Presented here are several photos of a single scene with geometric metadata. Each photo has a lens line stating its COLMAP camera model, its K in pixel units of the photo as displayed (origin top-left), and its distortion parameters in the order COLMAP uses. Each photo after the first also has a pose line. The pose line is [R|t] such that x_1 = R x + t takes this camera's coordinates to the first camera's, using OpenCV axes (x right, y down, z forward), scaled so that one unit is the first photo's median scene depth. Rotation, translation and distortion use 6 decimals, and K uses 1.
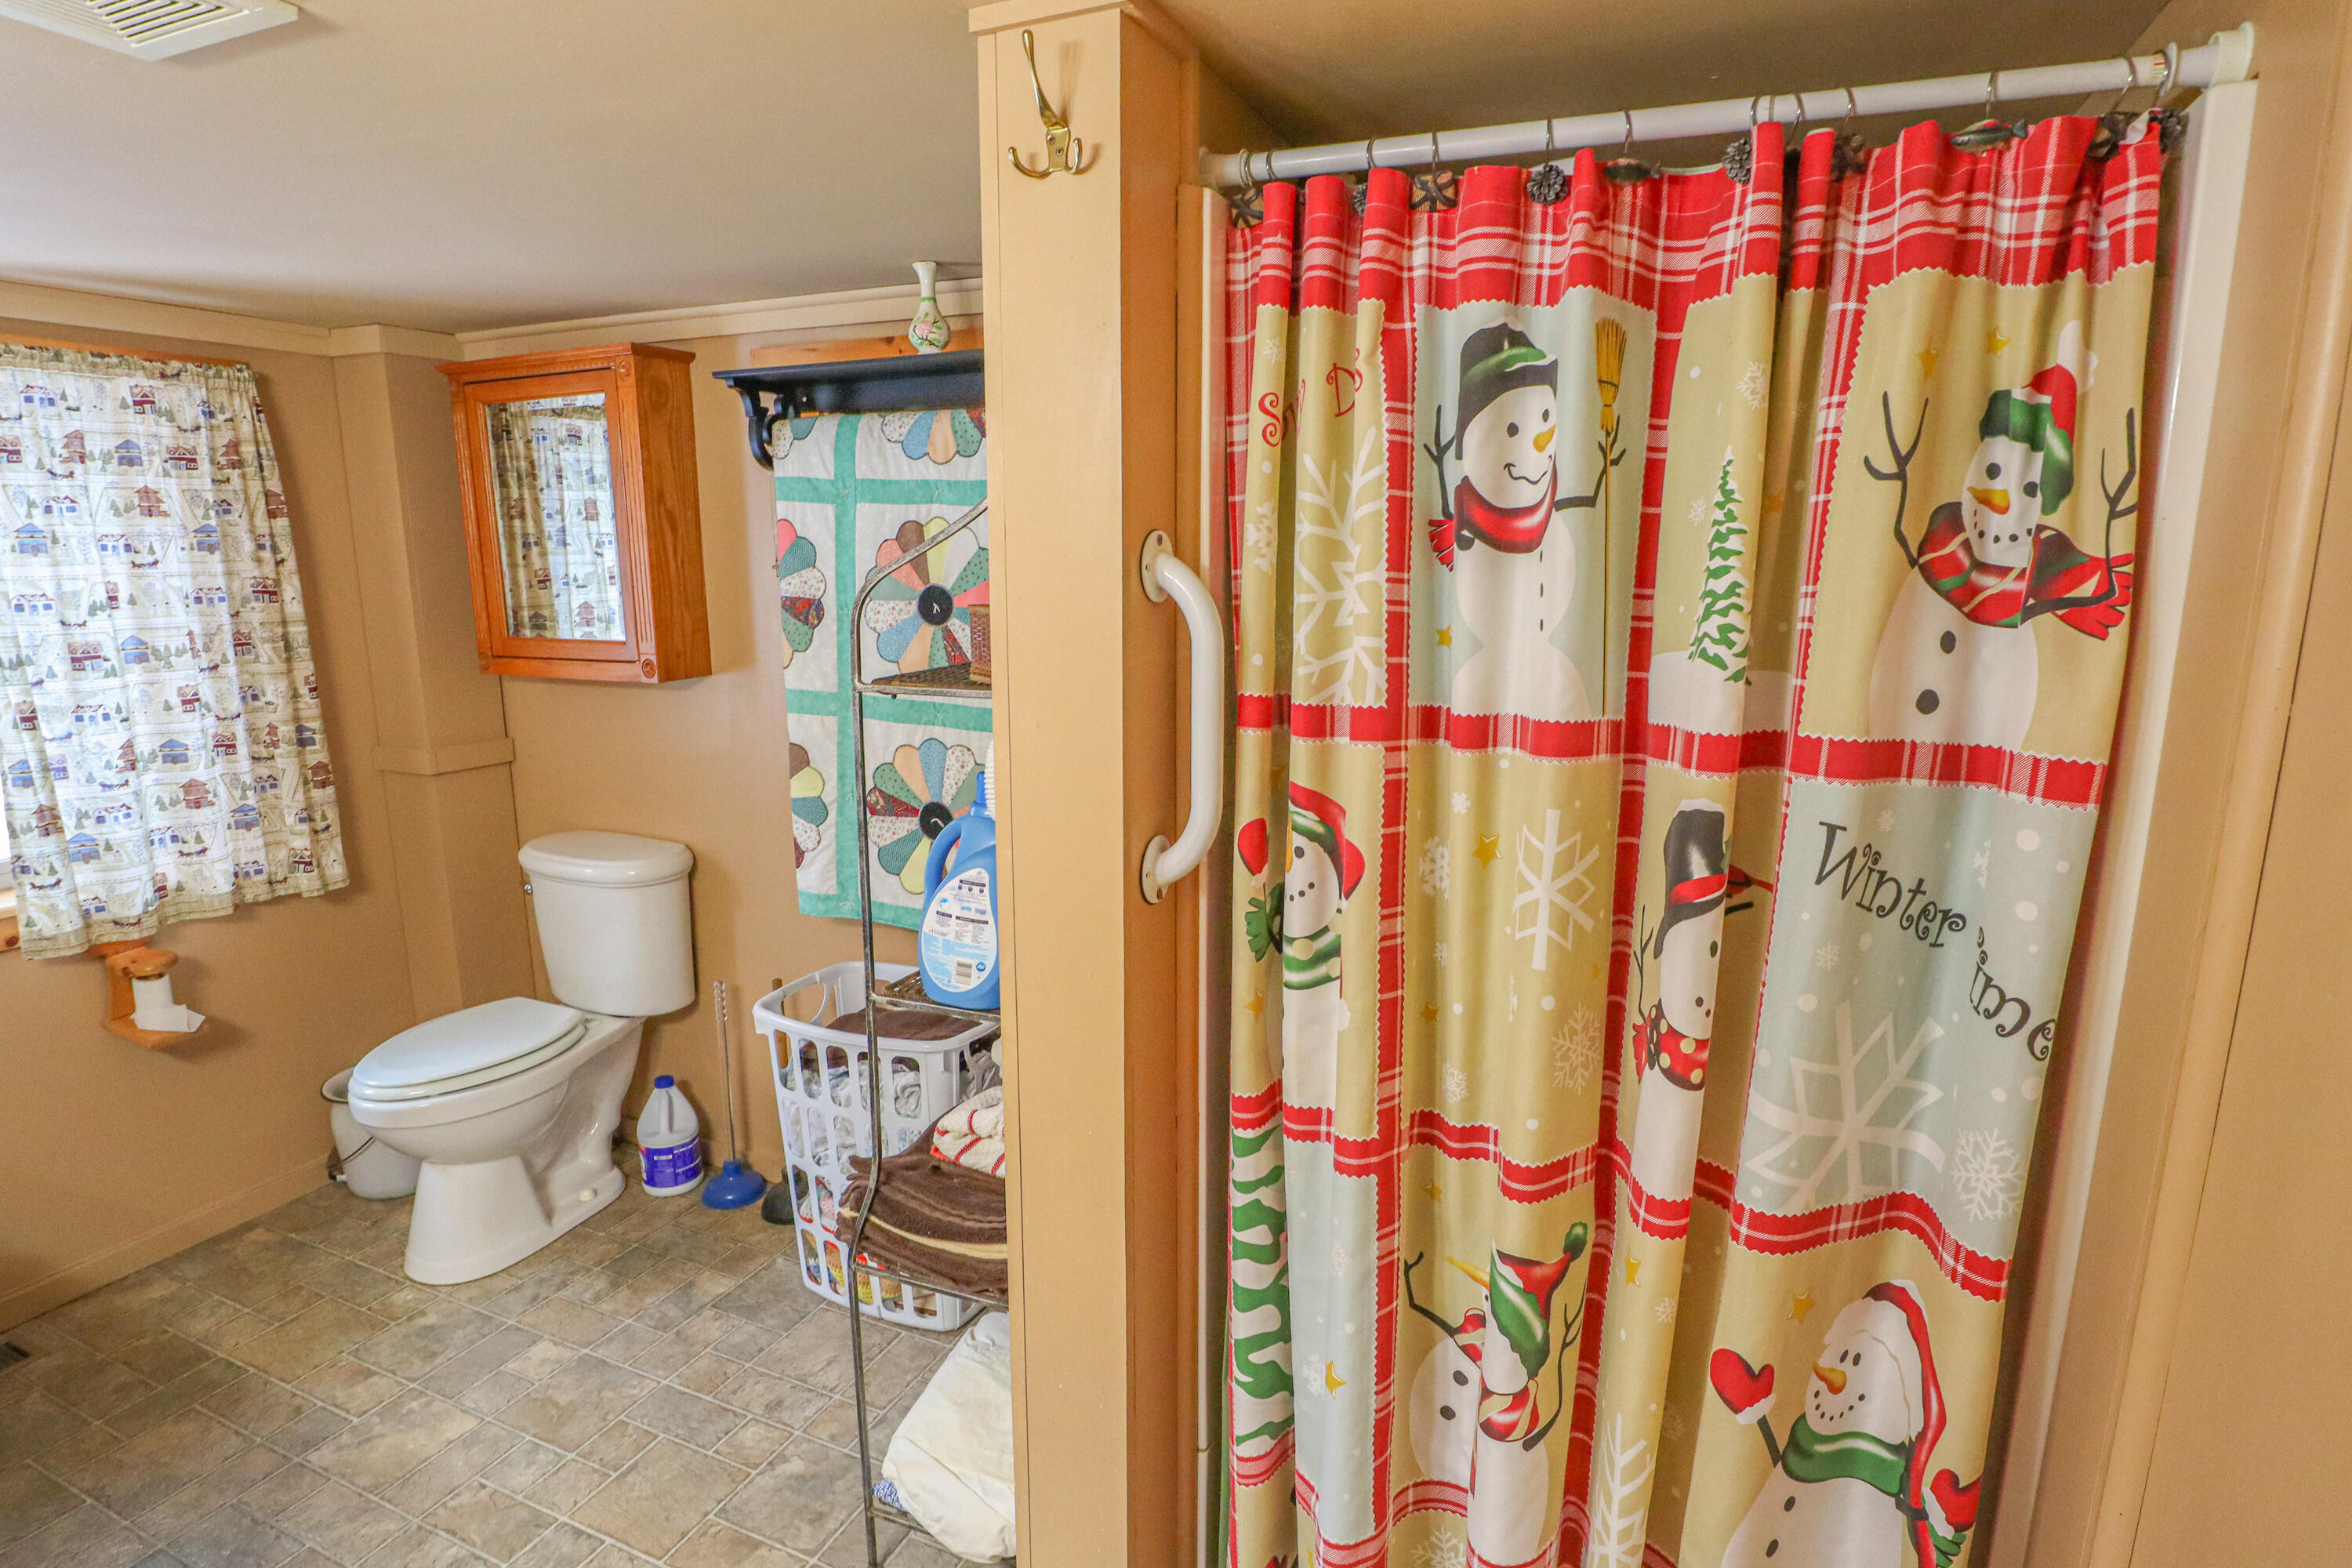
lens RADIAL K [[1209.4, 0, 1174.4], [0, 1209.4, 769.6], [0, 0, 1]] dist [-0.027688, 0.006293]
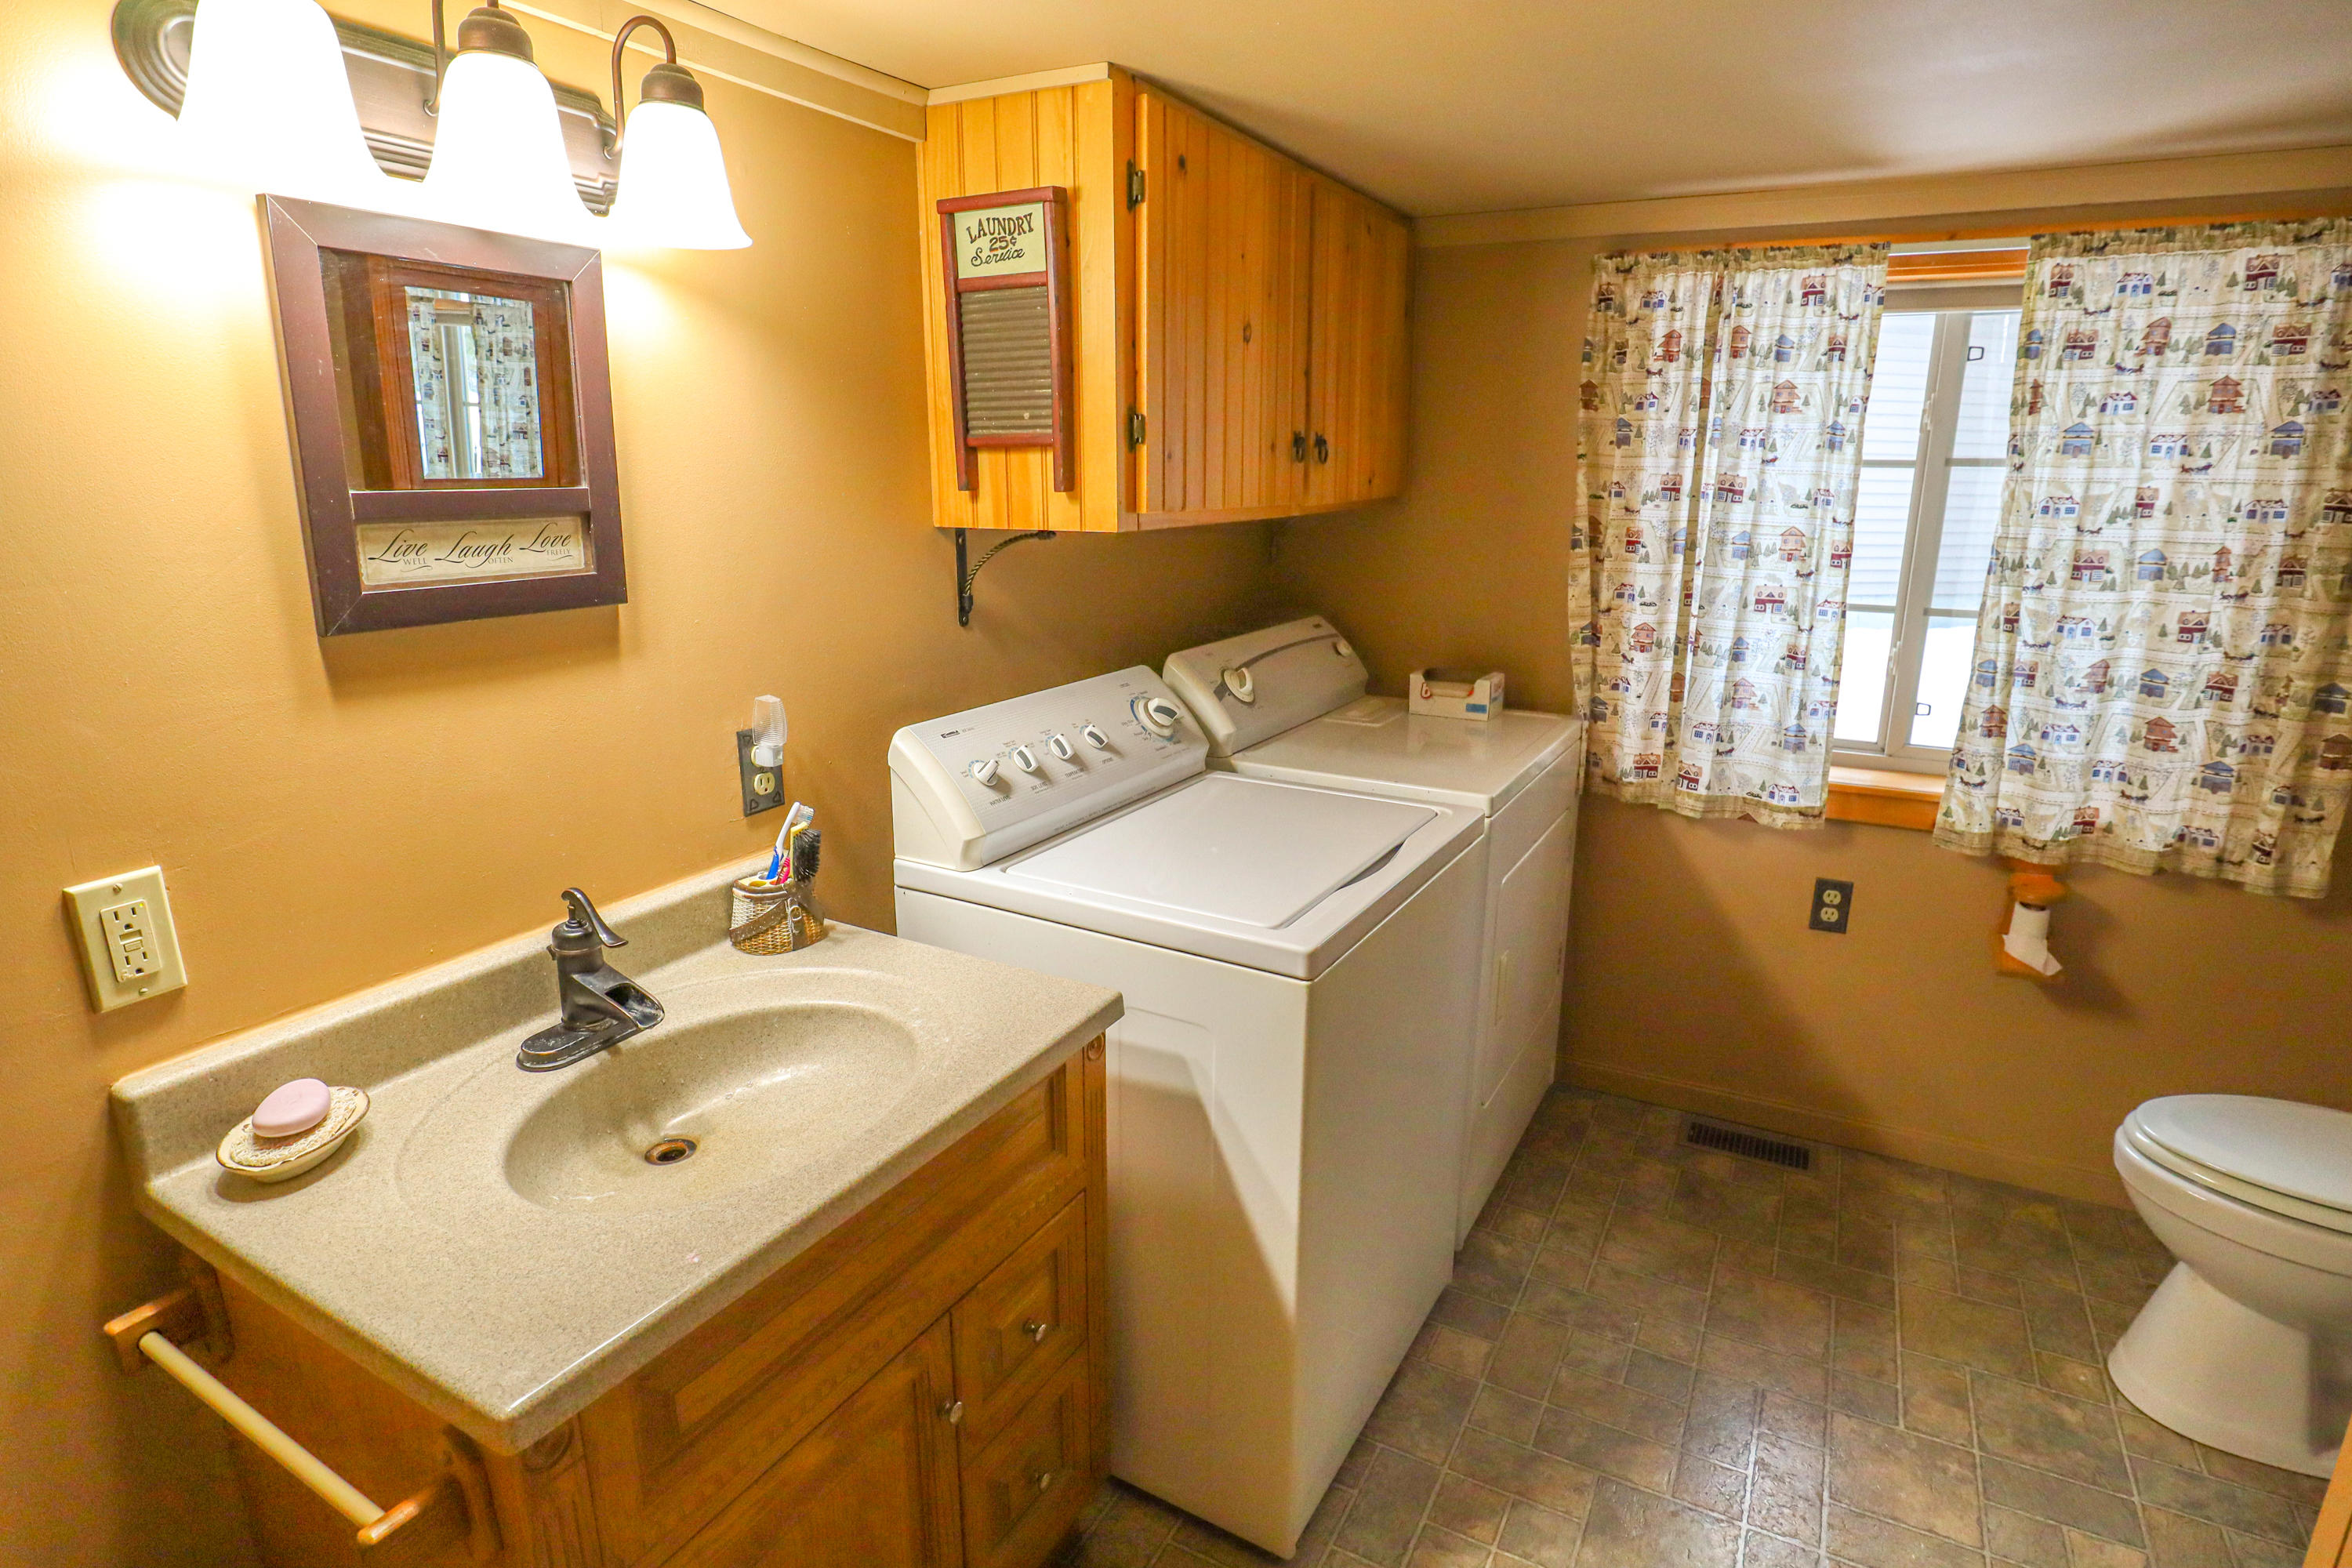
lens RADIAL K [[1209.4, 0, 1174.4], [0, 1209.4, 769.6], [0, 0, 1]] dist [-0.027688, 0.006293]
pose [[-0.053453, 0.246585, -0.967646, 0.076649], [-0.186191, 0.949576, 0.252265, -0.043236], [0.981058, 0.193651, -0.004845, 0.309972]]
